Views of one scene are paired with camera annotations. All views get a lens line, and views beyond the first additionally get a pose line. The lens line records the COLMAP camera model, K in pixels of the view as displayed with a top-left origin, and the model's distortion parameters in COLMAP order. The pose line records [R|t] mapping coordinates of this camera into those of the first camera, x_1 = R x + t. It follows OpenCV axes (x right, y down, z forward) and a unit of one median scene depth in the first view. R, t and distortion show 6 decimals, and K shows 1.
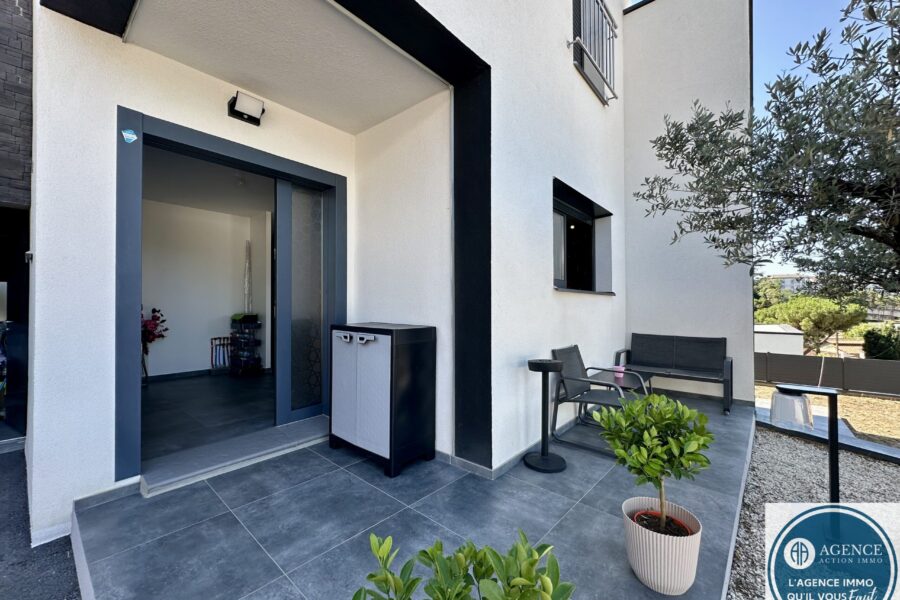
lens RADIAL K [[358.8, 0, 447.7], [0, 358.8, 299.0], [0, 0, 1]] dist [0.000771, 0.000212]
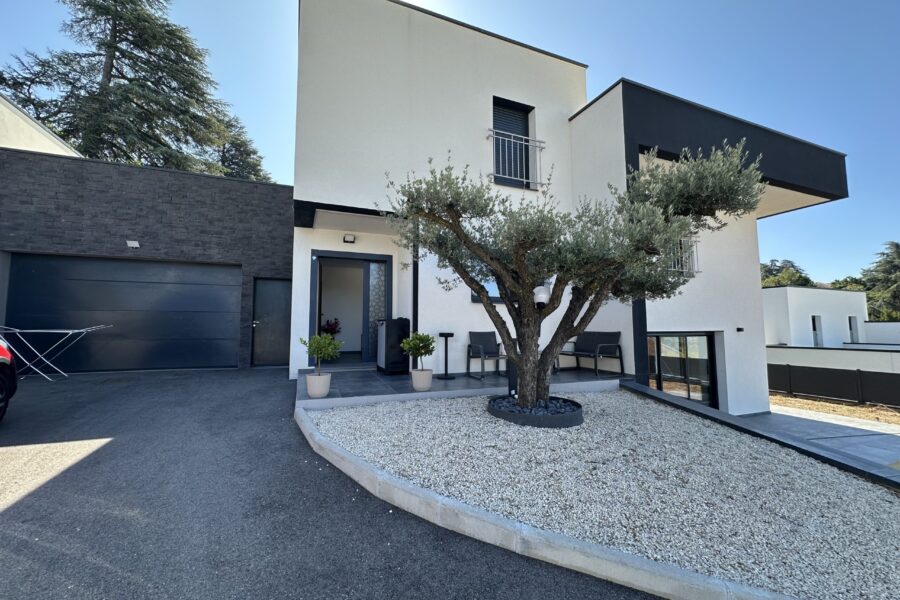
lens RADIAL K [[358.8, 0, 451.2], [0, 358.8, 298.8], [0, 0, 1]] dist [0.000771, 0.000212]
pose [[0.890783, -0.042002, -0.452484, 1.344322], [0.011662, 0.997504, -0.069634, 0.116368], [0.454280, 0.056752, 0.889049, -1.037536]]
